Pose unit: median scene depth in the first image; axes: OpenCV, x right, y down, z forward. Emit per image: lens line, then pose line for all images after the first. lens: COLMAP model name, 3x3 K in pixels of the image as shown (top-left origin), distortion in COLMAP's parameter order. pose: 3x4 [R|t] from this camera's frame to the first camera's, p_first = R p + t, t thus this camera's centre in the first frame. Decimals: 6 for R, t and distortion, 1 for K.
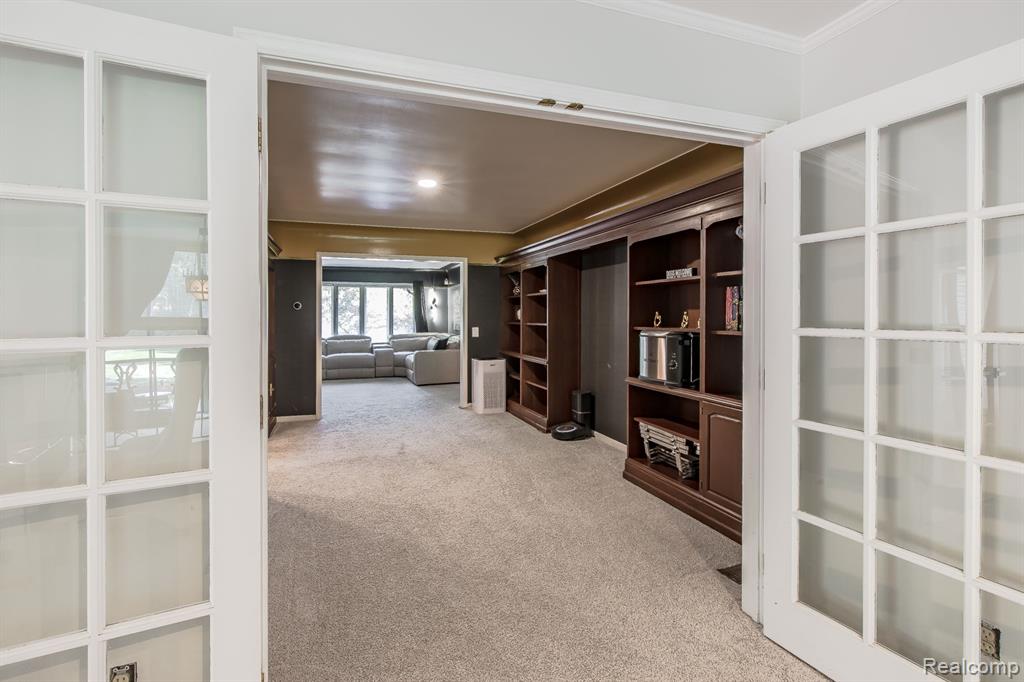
lens RADIAL K [[447.7, 0, 496.4], [0, 447.7, 316.5], [0, 0, 1]] dist [0.005292, -0.000832]
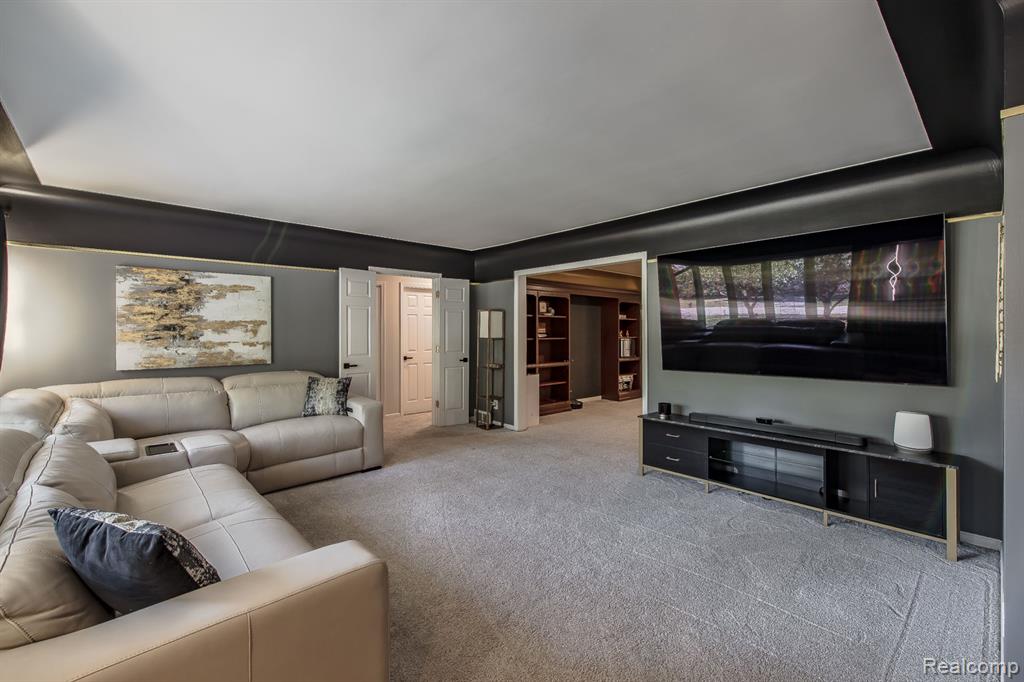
lens RADIAL K [[447.7, 0, 503.8], [0, 447.7, 331.3], [0, 0, 1]] dist [0.005292, -0.000832]
pose [[-0.405509, 0.000216, 0.914091, -0.660685], [0.002645, 0.999996, 0.000937, -0.004322], [-0.914087, 0.002798, -0.405508, 1.022784]]
